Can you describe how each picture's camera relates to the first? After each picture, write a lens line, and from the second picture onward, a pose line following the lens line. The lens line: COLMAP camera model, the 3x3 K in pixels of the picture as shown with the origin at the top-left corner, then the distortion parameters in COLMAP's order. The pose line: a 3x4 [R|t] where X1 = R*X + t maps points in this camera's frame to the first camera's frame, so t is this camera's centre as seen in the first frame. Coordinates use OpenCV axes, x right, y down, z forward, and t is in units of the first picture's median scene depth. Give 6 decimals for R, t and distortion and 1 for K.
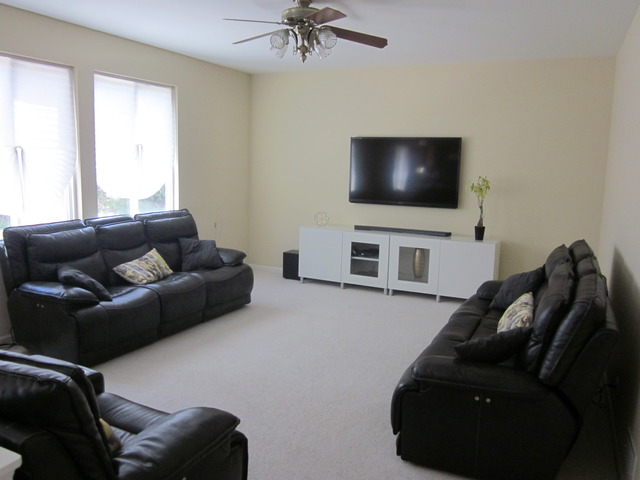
lens RADIAL K [[520.1, 0, 320.0], [0, 520.1, 240.0], [0, 0, 1]] dist [-0.013905, -0.004774]
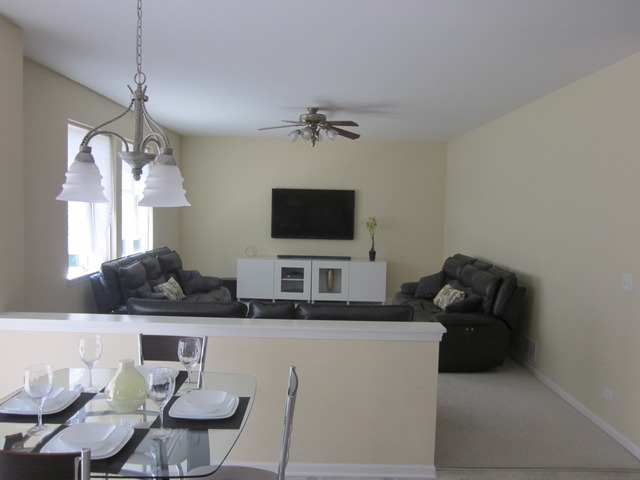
lens RADIAL K [[520.1, 0, 320.0], [0, 520.1, 240.0], [0, 0, 1]] dist [-0.013905, -0.004774]
pose [[0.903107, -0.031728, 0.428242, -0.430538], [0.061644, 0.996516, -0.056169, 0.014957], [-0.424968, 0.077125, 0.901917, -0.245017]]
